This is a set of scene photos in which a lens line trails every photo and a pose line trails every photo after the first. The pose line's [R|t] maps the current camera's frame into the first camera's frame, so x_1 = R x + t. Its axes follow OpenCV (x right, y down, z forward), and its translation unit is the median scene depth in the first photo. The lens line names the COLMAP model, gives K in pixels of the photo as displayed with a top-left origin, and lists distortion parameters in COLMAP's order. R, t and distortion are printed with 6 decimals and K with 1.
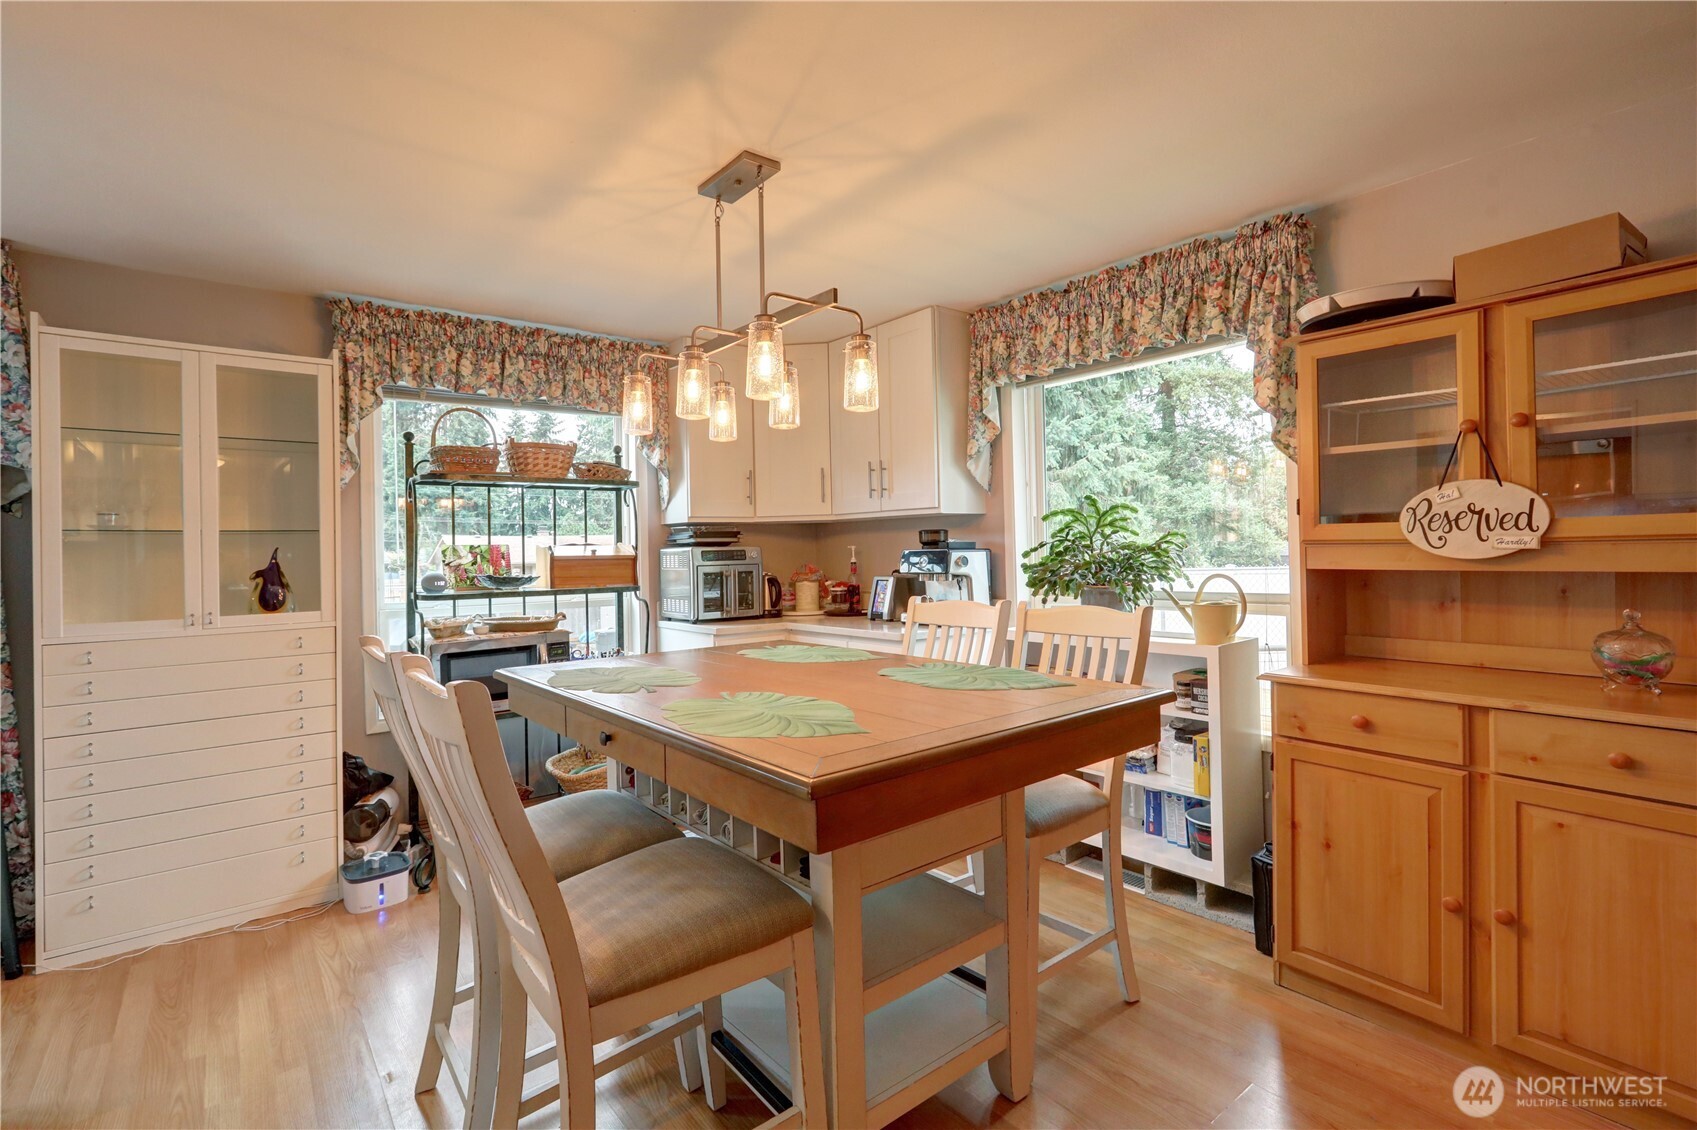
lens RADIAL K [[785.1, 0, 850.8], [0, 785.1, 554.1], [0, 0, 1]] dist [-0.002806, -0.000092]
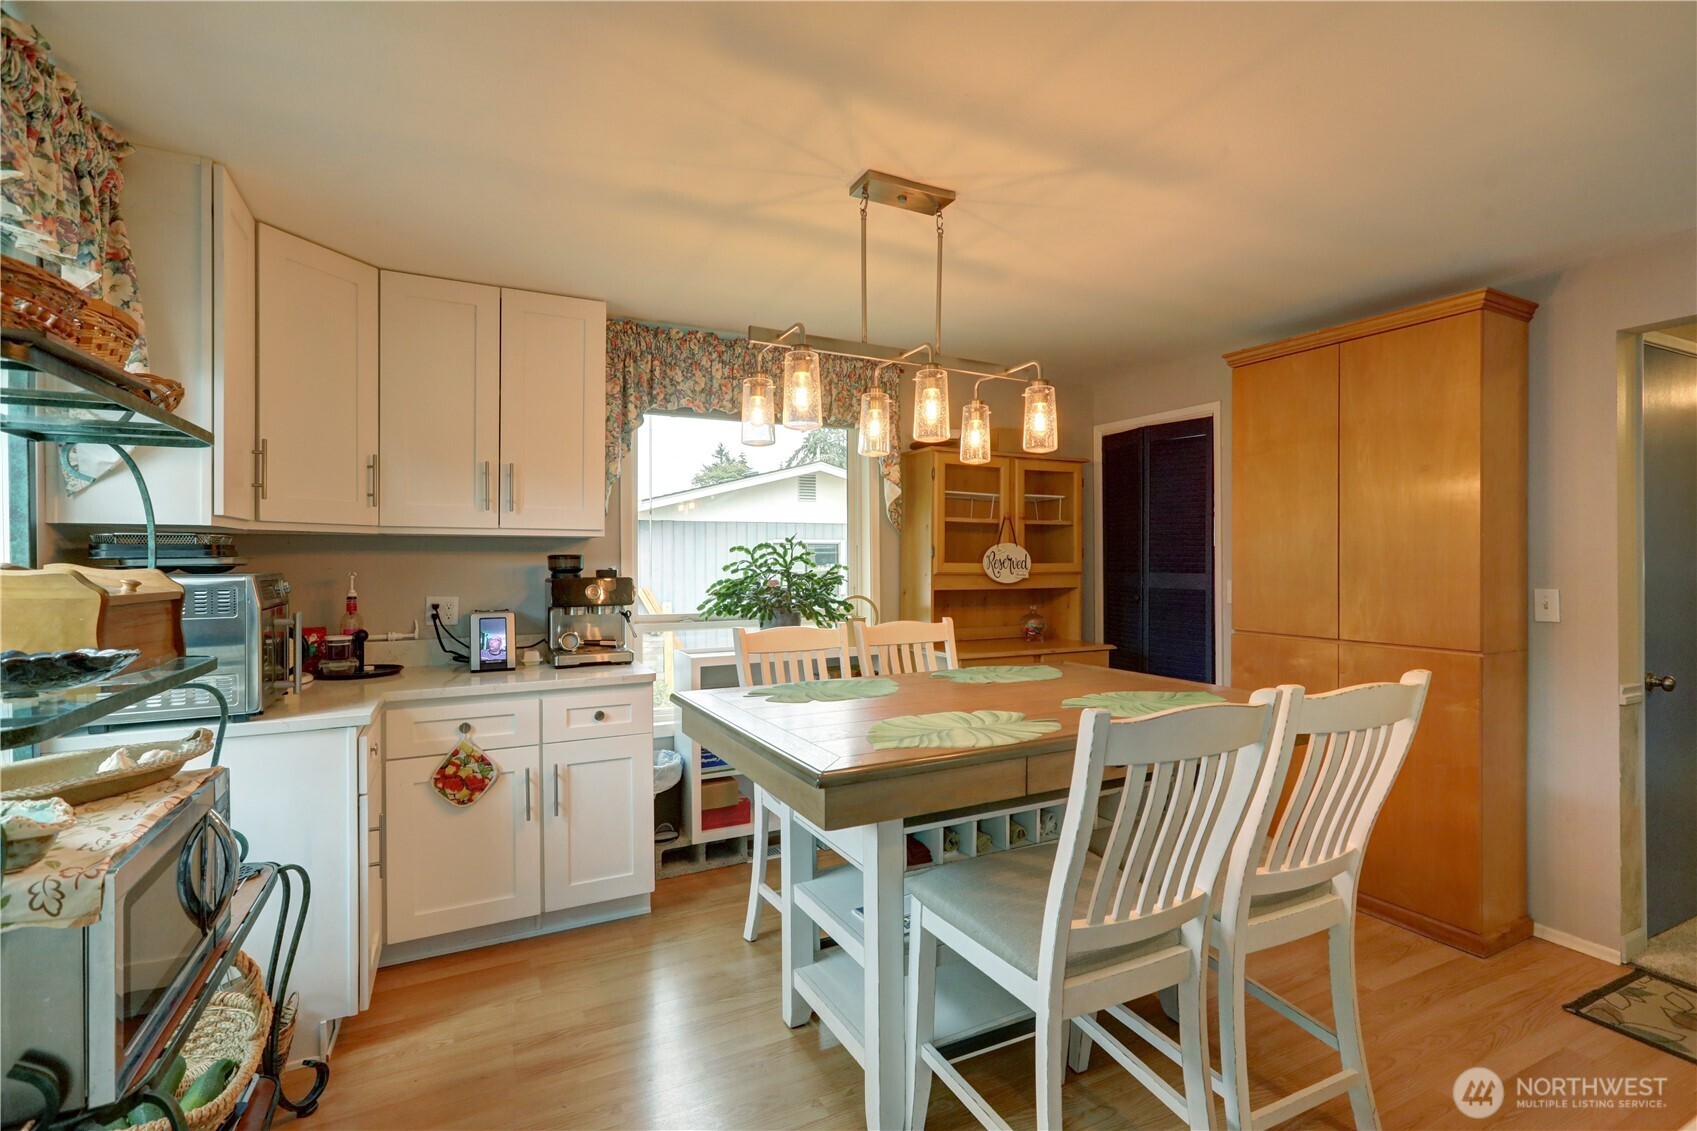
lens RADIAL K [[785.1, 0, 849.4], [0, 785.1, 565.1], [0, 0, 1]] dist [-0.002806, -0.000092]
pose [[0.209634, 0.014086, 0.977678, -1.180630], [0.004273, 0.999873, -0.015322, -0.009655], [-0.977771, 0.007390, 0.209547, 0.935633]]
